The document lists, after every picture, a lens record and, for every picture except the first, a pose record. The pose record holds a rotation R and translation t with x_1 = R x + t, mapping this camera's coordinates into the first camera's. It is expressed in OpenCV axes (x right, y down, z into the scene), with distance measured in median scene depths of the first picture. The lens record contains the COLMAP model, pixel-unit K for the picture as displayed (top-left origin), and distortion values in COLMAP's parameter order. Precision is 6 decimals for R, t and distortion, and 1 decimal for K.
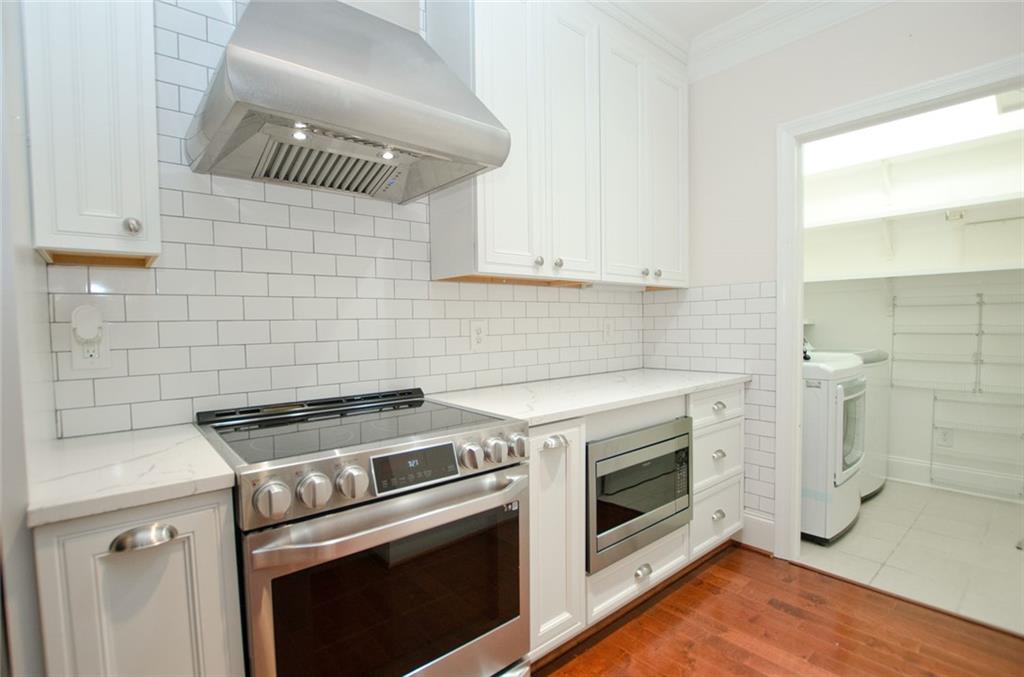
lens RADIAL K [[480.4, 0, 517.9], [0, 480.4, 347.2], [0, 0, 1]] dist [-0.025402, 0.000055]
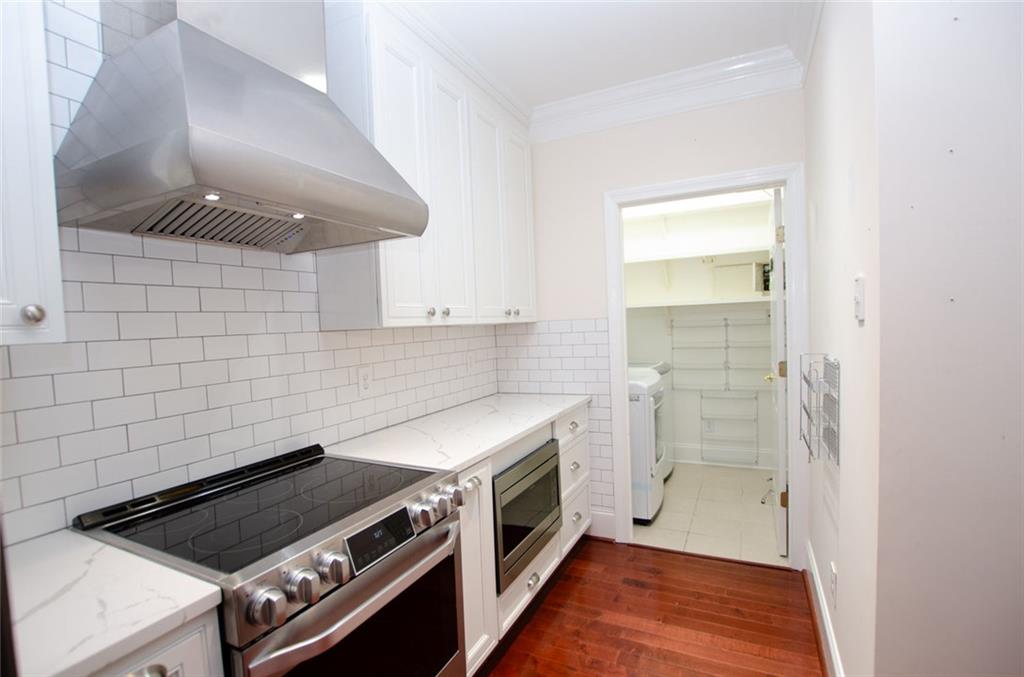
lens RADIAL K [[474.8, 0, 510.7], [0, 474.8, 347.1], [0, 0, 1]] dist [-0.026313, 0.000998]
pose [[0.920946, -0.040177, 0.387613, -0.195417], [0.044146, 0.999024, -0.001335, -0.086967], [-0.387181, 0.018341, 0.921821, -0.034865]]
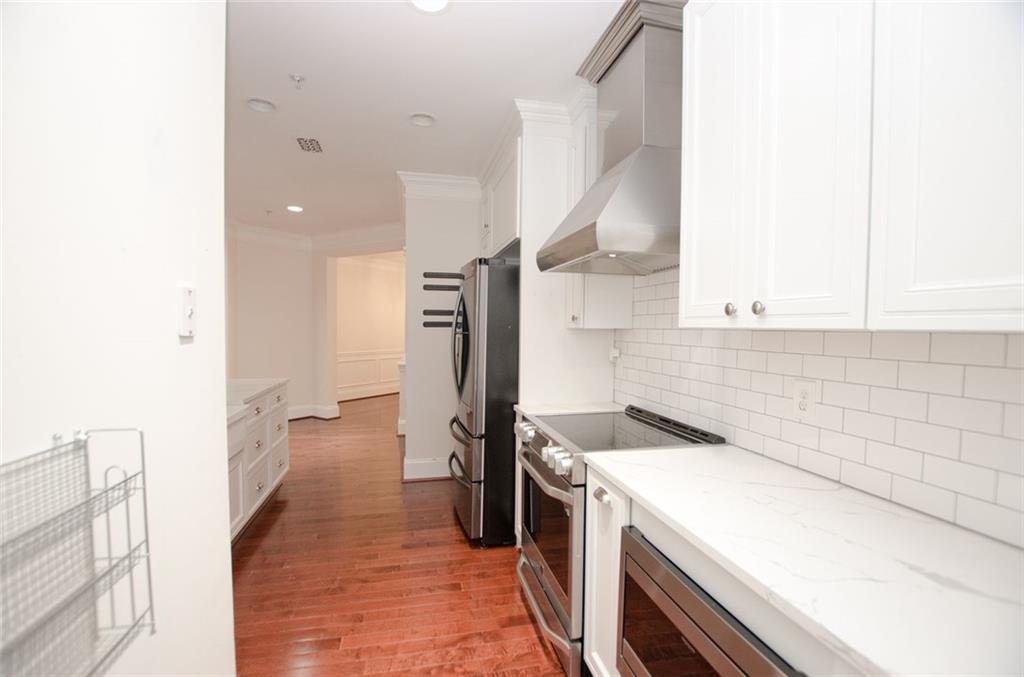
lens RADIAL K [[474.8, 0, 510.7], [0, 474.8, 347.1], [0, 0, 1]] dist [-0.026313, 0.000998]
pose [[-0.476758, 0.047079, -0.877773, 0.815478], [-0.041382, 0.996256, 0.075911, -0.153727], [0.878060, 0.072515, -0.473025, 0.997184]]
